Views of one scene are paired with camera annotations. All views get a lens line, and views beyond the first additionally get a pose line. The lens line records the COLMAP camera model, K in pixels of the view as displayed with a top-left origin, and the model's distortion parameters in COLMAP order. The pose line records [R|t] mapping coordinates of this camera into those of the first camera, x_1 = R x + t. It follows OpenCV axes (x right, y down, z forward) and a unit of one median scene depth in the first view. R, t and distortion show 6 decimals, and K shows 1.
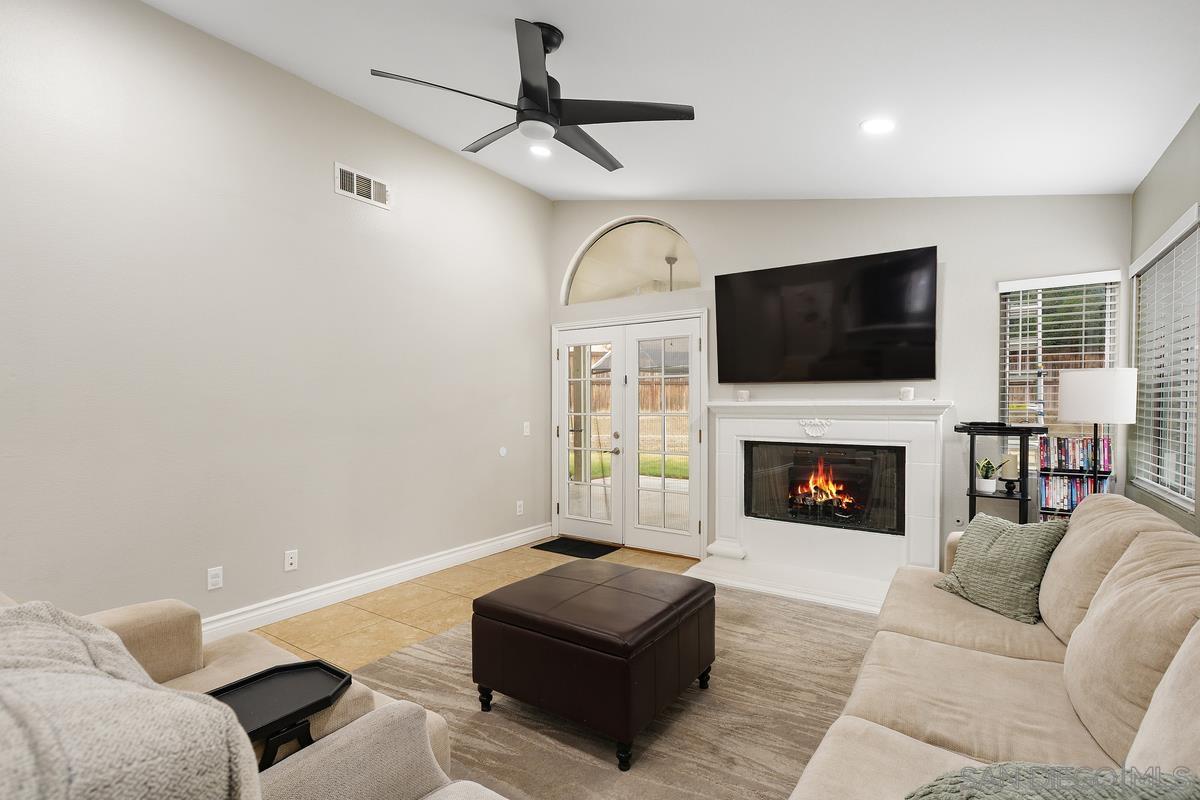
lens RADIAL K [[553.4, 0, 596.0], [0, 553.4, 410.0], [0, 0, 1]] dist [0.000575, -0.000075]
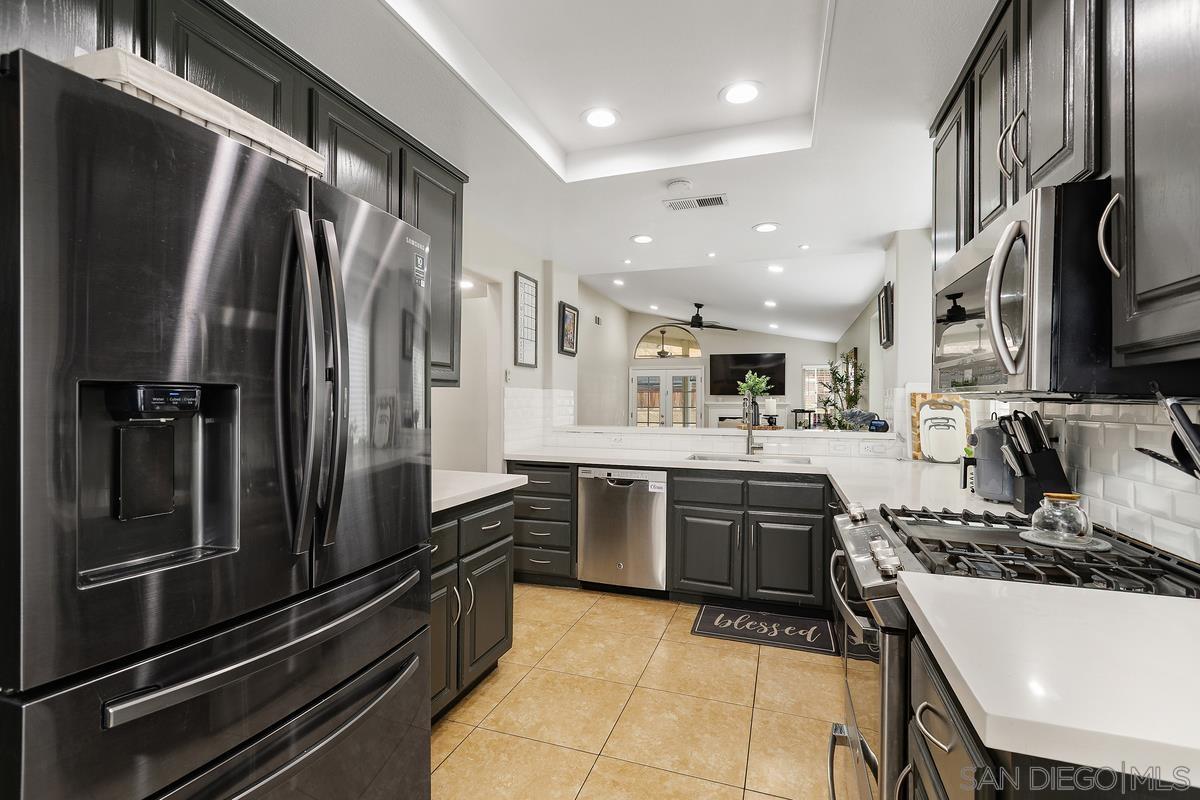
lens RADIAL K [[540.7, 0, 600.0], [0, 540.7, 400.0], [0, 0, 1]] dist [-0.000051, -0.000019]
pose [[0.964272, 0.005213, 0.264863, -1.130300], [-0.001202, 0.999882, -0.015303, 0.017582], [-0.264912, 0.014438, 0.964164, -1.563528]]
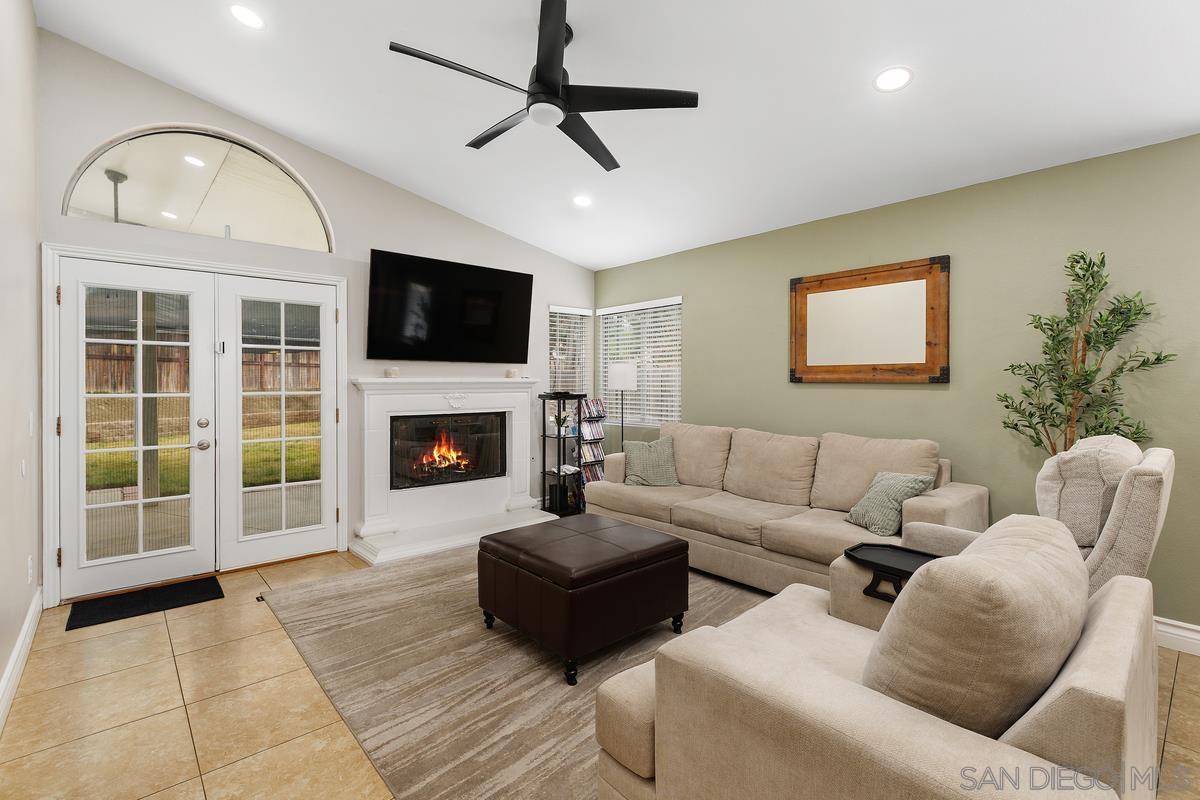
lens RADIAL K [[546.7, 0, 600.1], [0, 546.7, 380.8], [0, 0, 1]] dist [-0.001042, -0.000869]
pose [[0.244642, 0.002781, 0.969609, -0.725408], [0.010424, 0.999931, -0.005498, -0.000861], [-0.969557, 0.011452, 0.244596, 0.443485]]
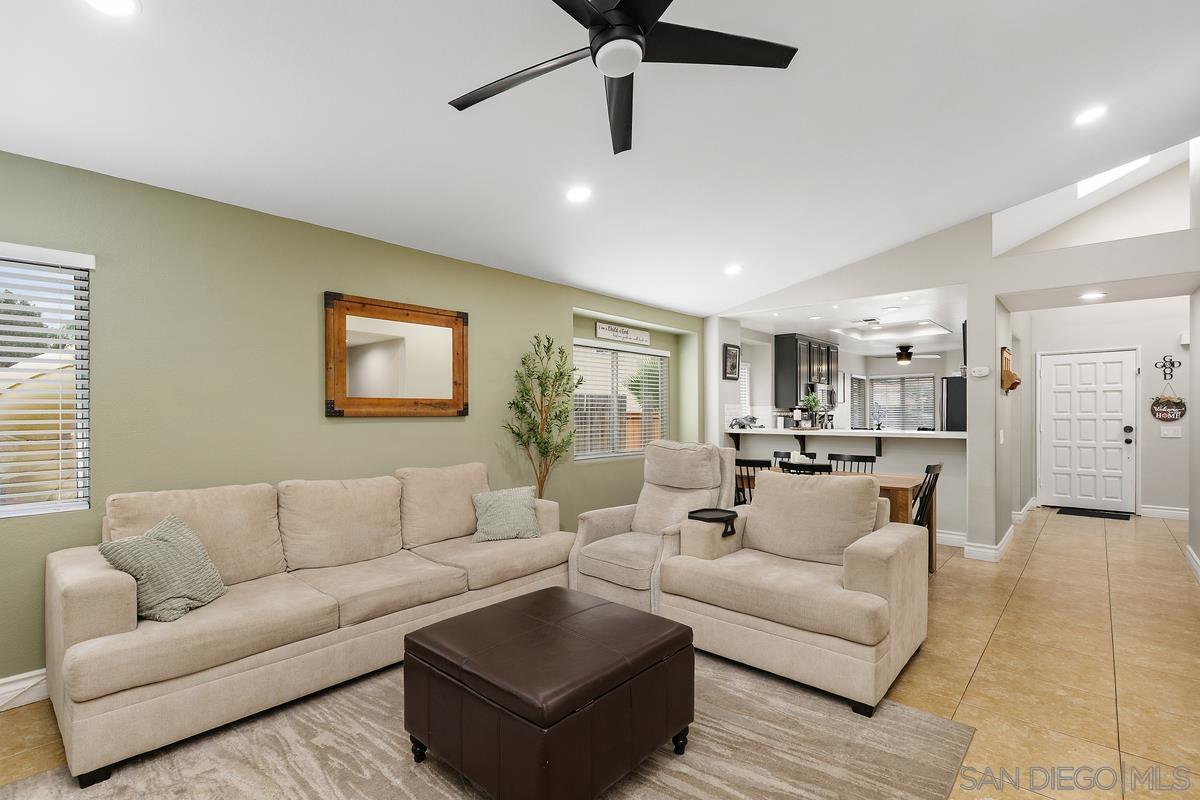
lens RADIAL K [[553.4, 0, 596.0], [0, 553.4, 410.0], [0, 0, 1]] dist [0.000575, -0.000075]
pose [[-0.990754, 0.005820, 0.135549, -0.125957], [0.006779, 0.999955, 0.006618, -0.013883], [-0.135505, 0.007476, -0.990748, 1.195540]]
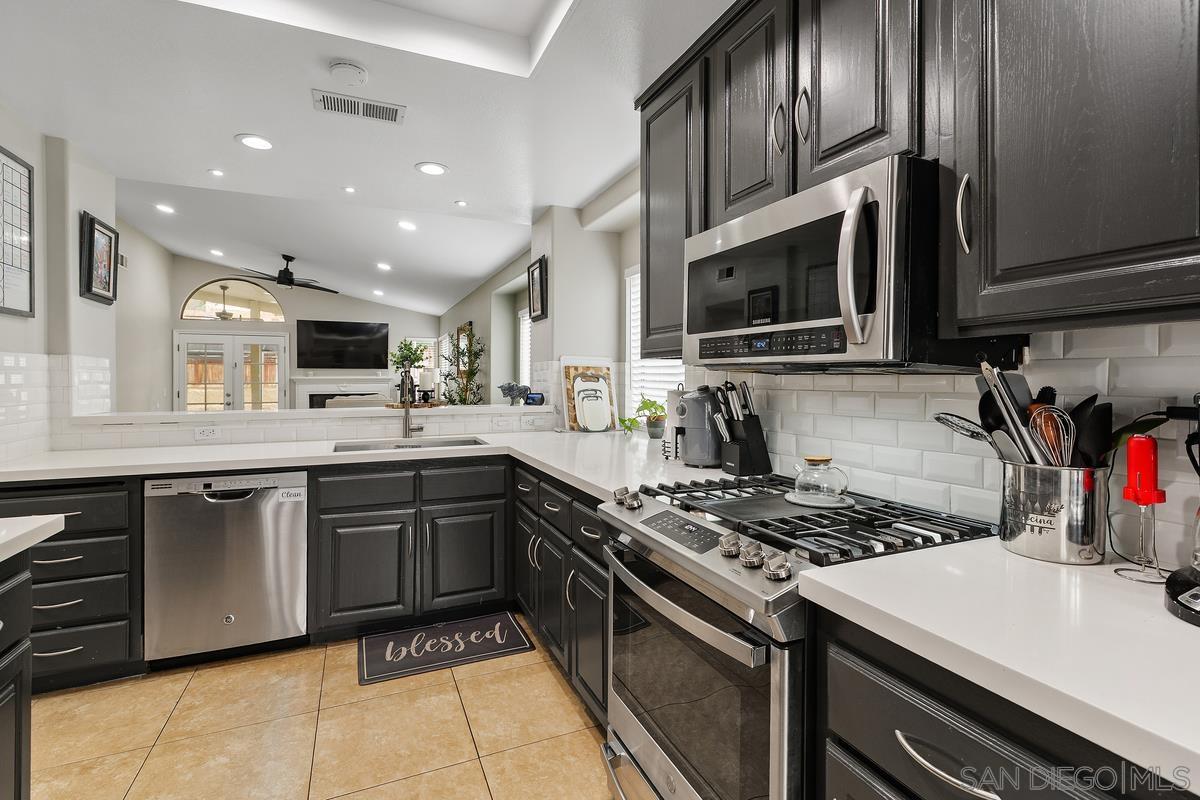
lens RADIAL K [[546.7, 0, 600.1], [0, 546.7, 380.8], [0, 0, 1]] dist [-0.001042, -0.000869]
pose [[0.528284, -0.006310, 0.849044, -1.158981], [0.011457, 0.999934, 0.000303, 0.017109], [-0.848991, 0.009567, 0.528321, -1.362458]]
